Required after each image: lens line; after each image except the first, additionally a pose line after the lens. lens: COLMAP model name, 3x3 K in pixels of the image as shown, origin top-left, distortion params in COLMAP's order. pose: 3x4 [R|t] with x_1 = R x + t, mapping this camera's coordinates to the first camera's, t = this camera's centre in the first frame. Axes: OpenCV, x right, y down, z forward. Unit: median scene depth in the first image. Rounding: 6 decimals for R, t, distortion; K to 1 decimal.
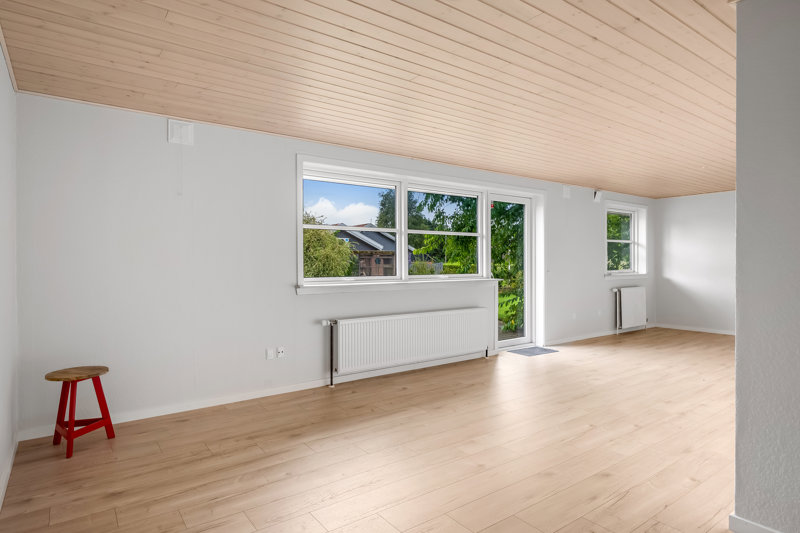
lens RADIAL K [[468.7, 0, 399.6], [0, 468.7, 263.8], [0, 0, 1]] dist [-0.008733, -0.002685]
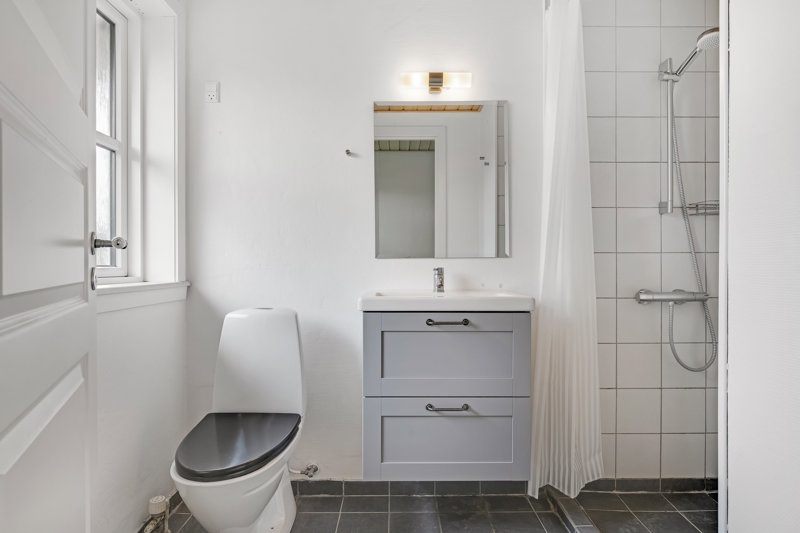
lens RADIAL K [[468.7, 0, 401.2], [0, 468.7, 266.0], [0, 0, 1]] dist [-0.008733, -0.002685]
pose [[0.588489, 0.000631, 0.808505, 0.392823], [0.001607, 0.999997, -0.001950, 0.012987], [-0.808504, 0.002447, 0.588486, 0.750428]]
